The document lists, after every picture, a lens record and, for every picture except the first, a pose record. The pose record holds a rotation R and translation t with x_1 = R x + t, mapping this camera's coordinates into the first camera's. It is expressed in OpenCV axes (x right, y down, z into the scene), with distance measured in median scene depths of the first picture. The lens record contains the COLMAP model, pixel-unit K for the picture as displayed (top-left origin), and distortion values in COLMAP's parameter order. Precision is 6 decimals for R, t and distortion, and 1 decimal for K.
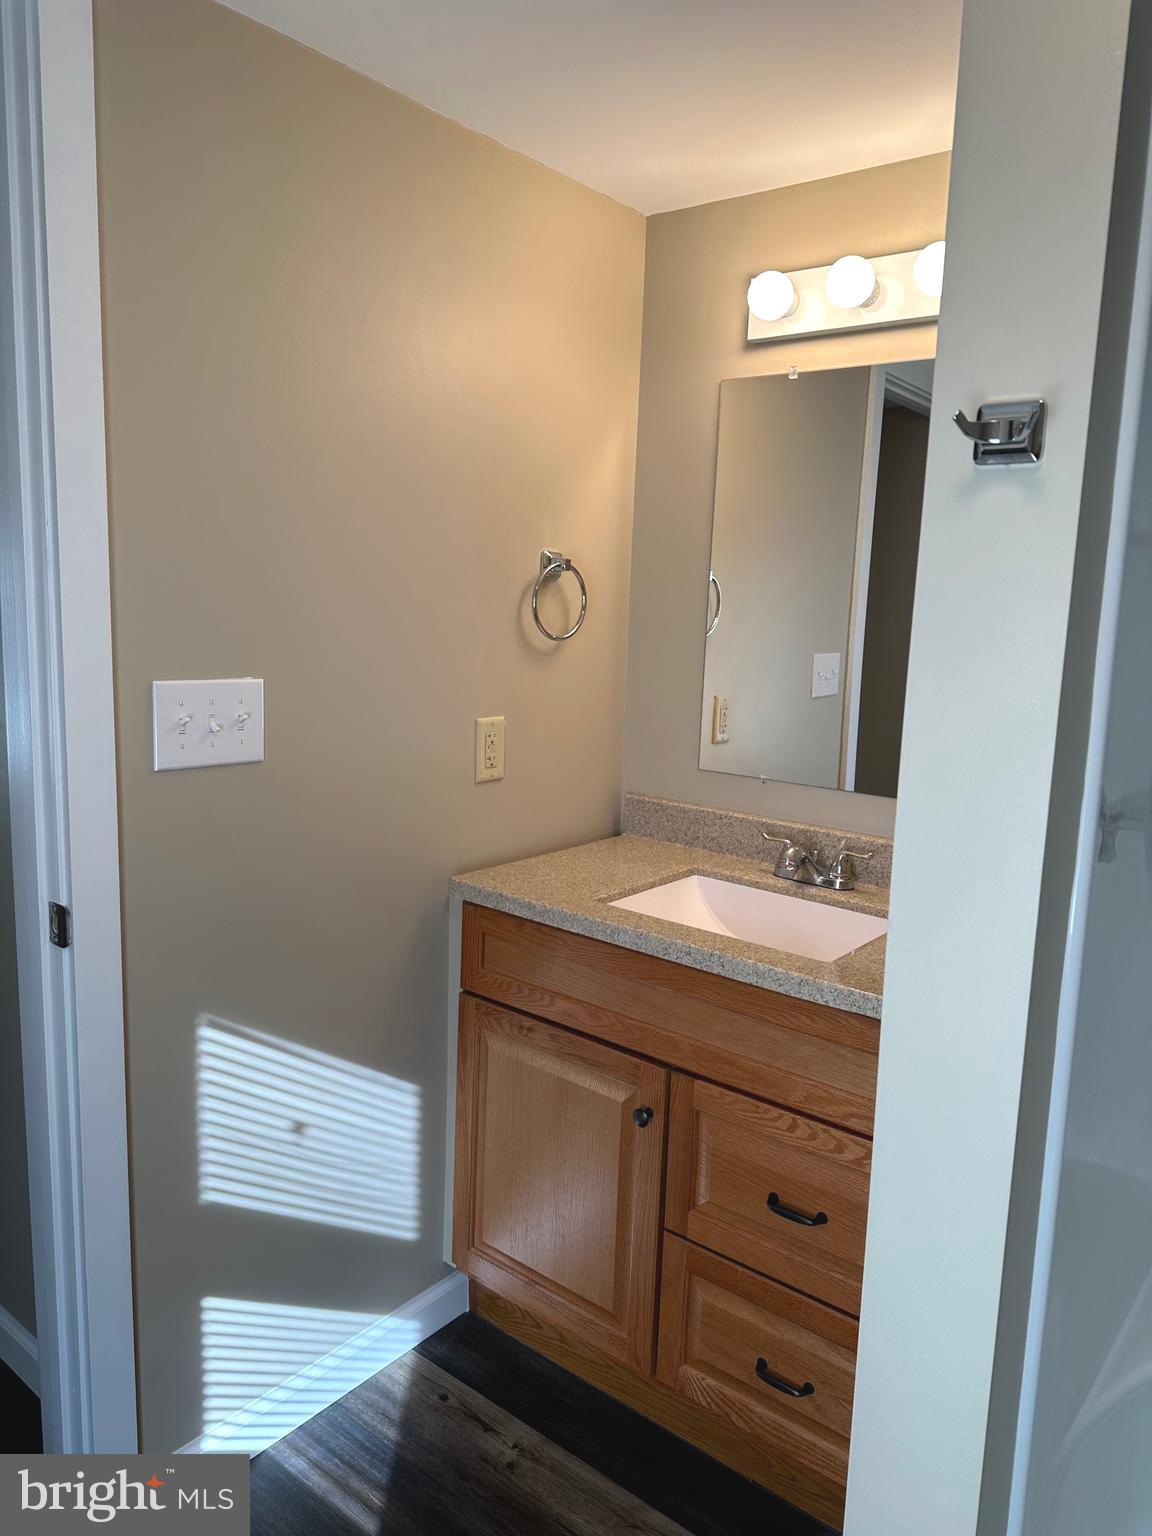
lens RADIAL K [[1075.1, 0, 576.0], [0, 1075.1, 768.0], [0, 0, 1]] dist [0.023843, -0.022247]
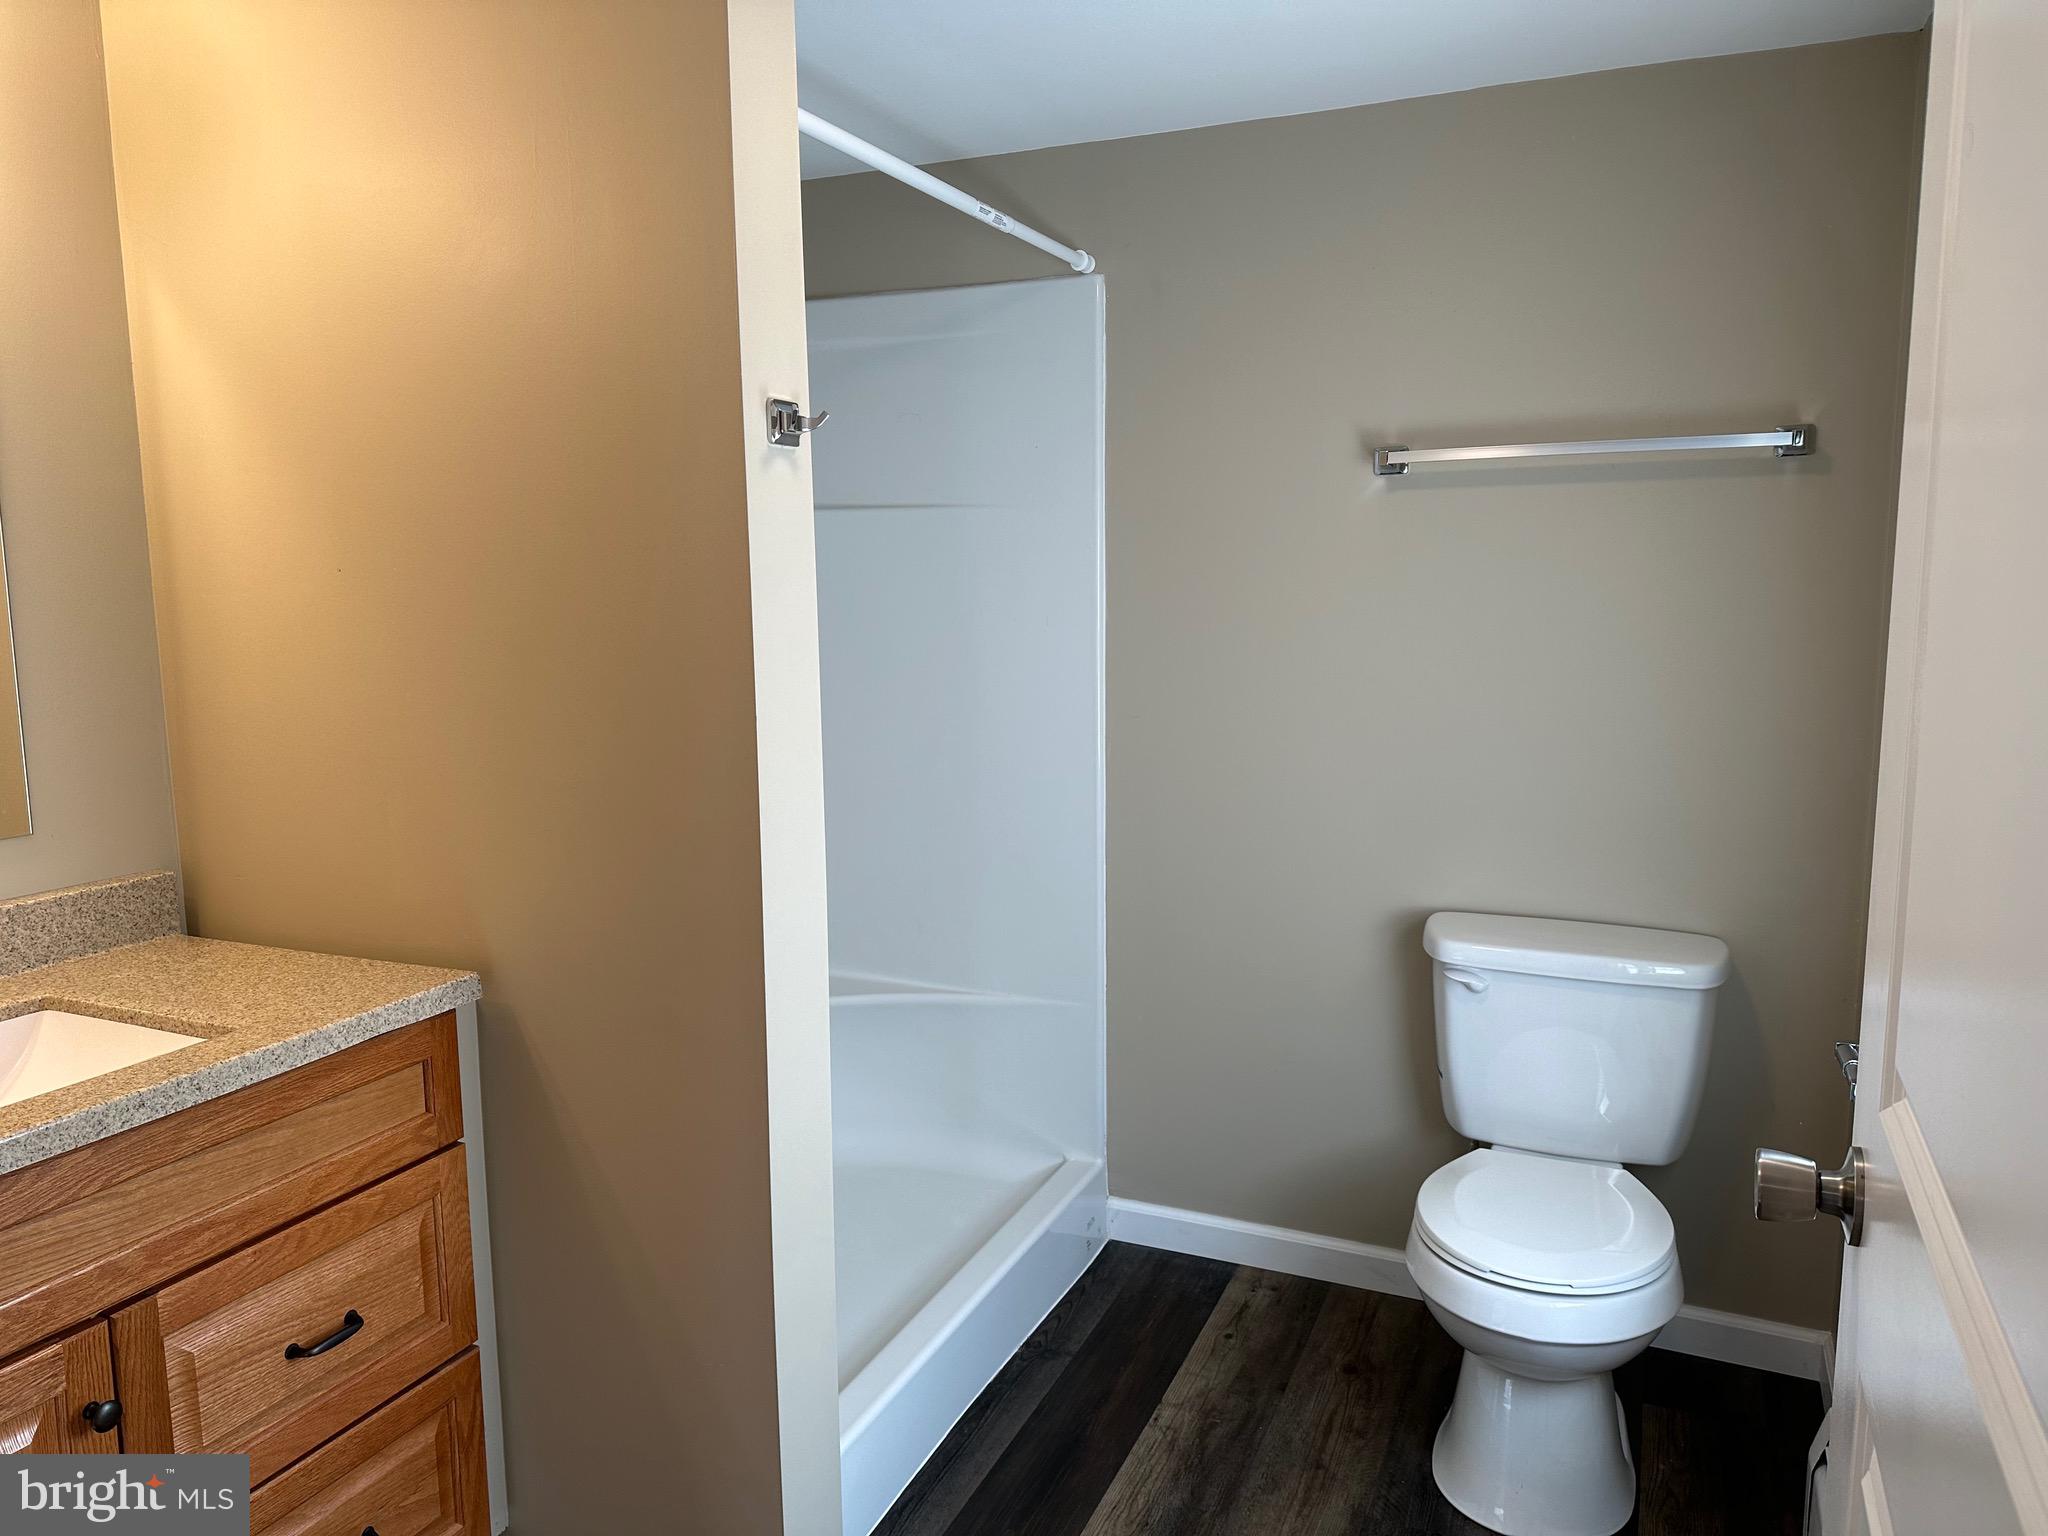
lens RADIAL K [[1433.5, 0, 1024.0], [0, 1433.5, 768.0], [0, 0, 1]] dist [0.023843, -0.022247]
pose [[-0.247501, -0.169100, 0.954017, -0.840601], [0.161558, 0.963664, 0.212723, -0.124407], [-0.955323, 0.206778, -0.211188, 0.652619]]
